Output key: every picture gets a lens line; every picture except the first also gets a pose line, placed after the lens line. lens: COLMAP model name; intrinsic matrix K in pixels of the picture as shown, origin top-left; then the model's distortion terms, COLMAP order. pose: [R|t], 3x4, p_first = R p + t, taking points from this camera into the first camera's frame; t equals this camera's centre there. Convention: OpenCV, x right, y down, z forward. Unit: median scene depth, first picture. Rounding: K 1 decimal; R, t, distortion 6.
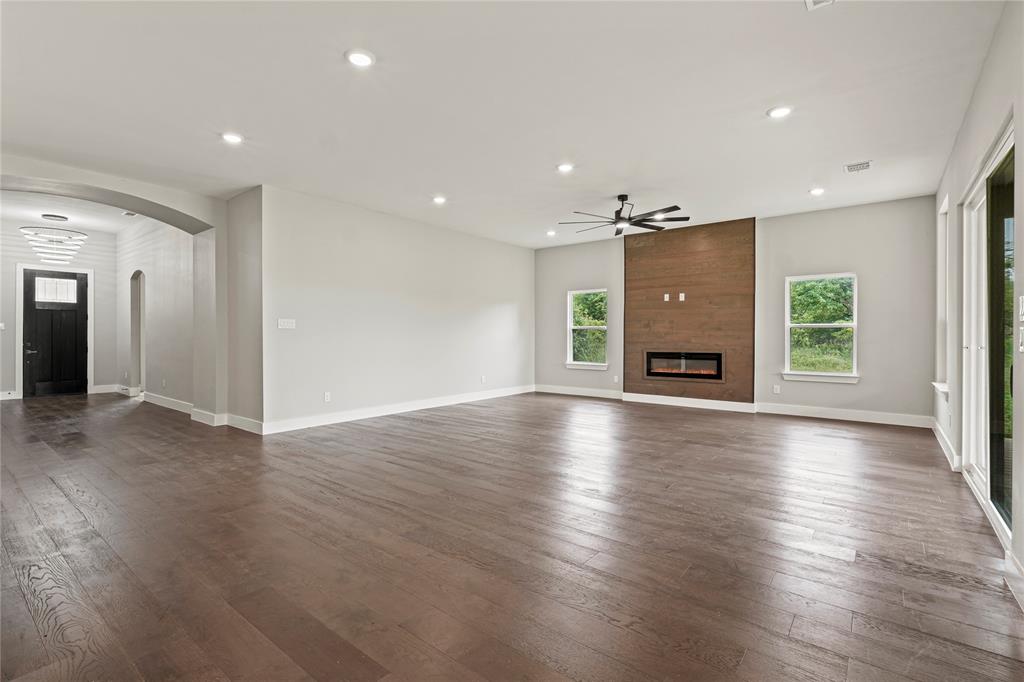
lens RADIAL K [[470.5, 0, 513.2], [0, 470.5, 335.1], [0, 0, 1]] dist [-0.004531, 0.002099]
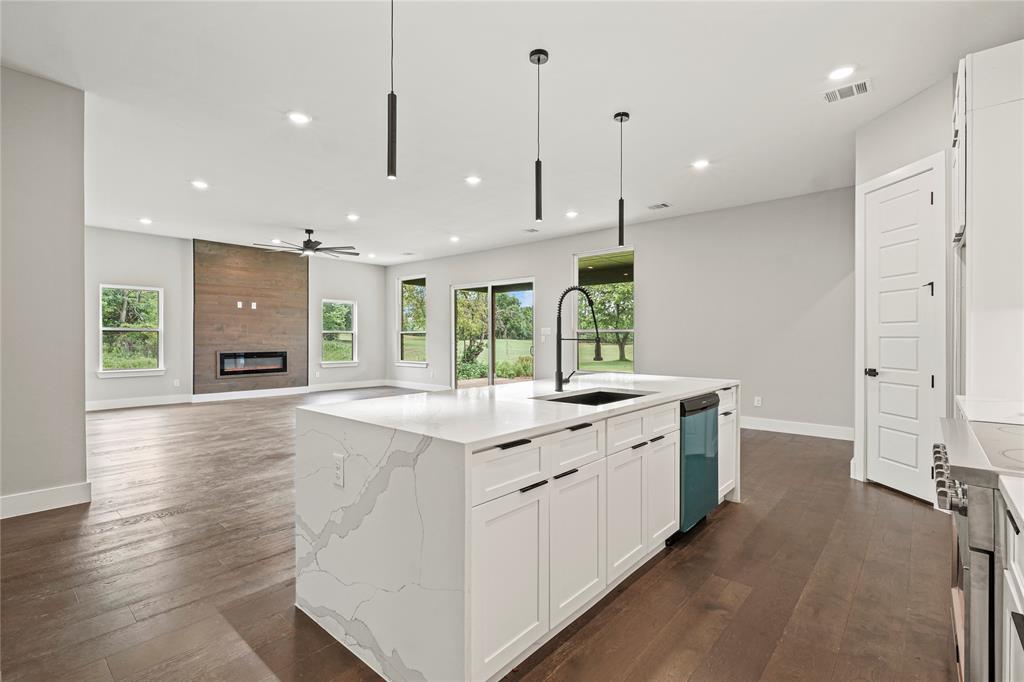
lens RADIAL K [[470.5, 0, 510.8], [0, 470.5, 338.9], [0, 0, 1]] dist [-0.004531, 0.002099]
pose [[0.056496, -0.005087, 0.998390, -0.770023], [-0.003742, 0.999979, 0.005307, -0.005506], [-0.998396, -0.004036, 0.056476, 0.278486]]
